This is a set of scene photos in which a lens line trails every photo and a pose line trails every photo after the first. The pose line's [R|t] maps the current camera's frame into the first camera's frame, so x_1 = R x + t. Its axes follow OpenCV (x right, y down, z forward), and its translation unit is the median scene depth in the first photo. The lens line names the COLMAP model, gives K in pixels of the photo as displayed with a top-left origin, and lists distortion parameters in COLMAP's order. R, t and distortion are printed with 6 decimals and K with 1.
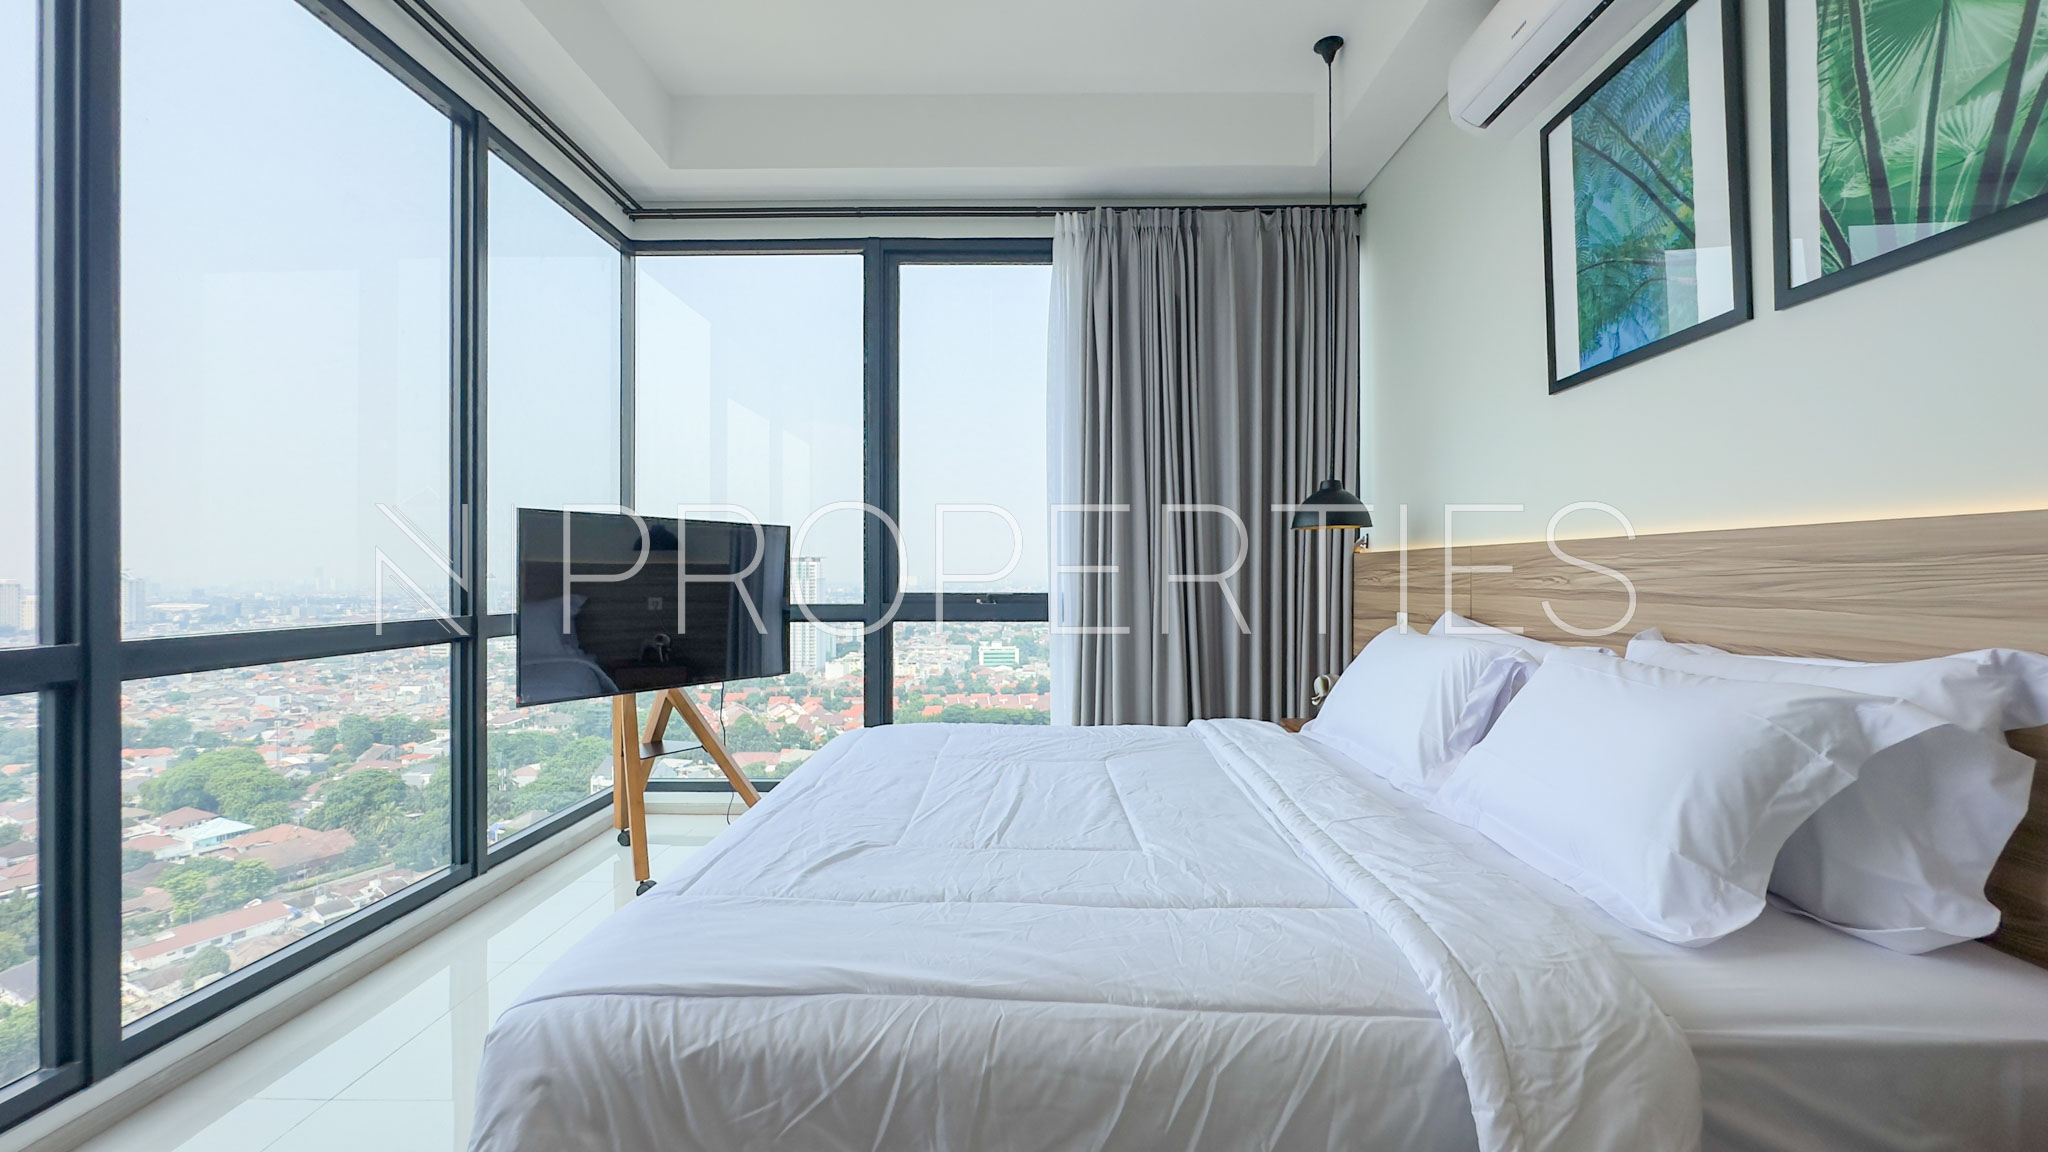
lens RADIAL K [[845.8, 0, 1024.1], [0, 845.8, 570.0], [0, 0, 1]] dist [-0.004289, 0.000515]
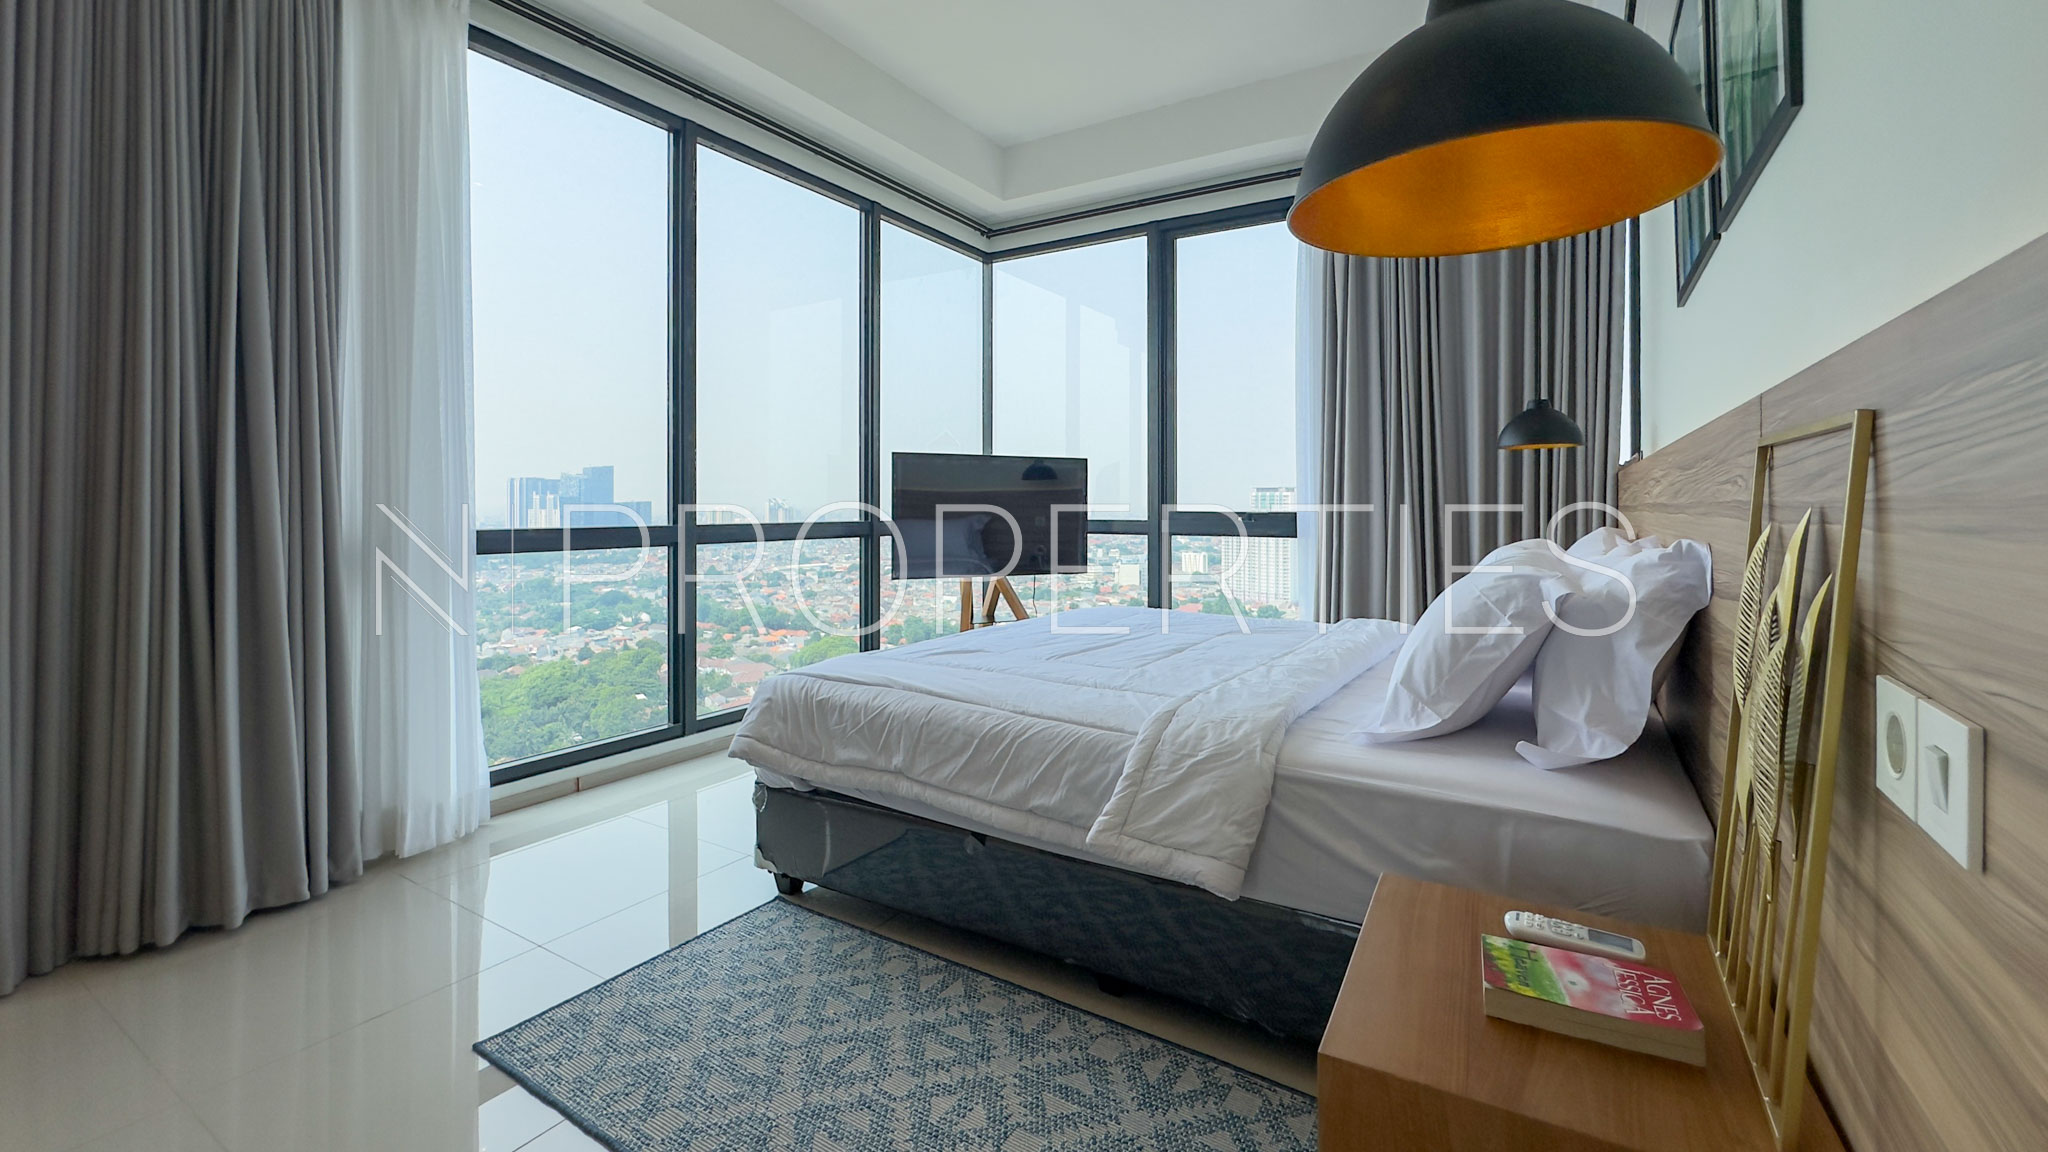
lens RADIAL K [[845.8, 0, 1011.8], [0, 845.8, 508.4], [0, 0, 1]] dist [-0.004289, 0.000515]
pose [[0.852090, 0.004489, -0.523376, 0.363149], [0.000665, 0.999953, 0.009660, 0.013623], [0.523395, -0.008580, 0.852047, -0.192271]]
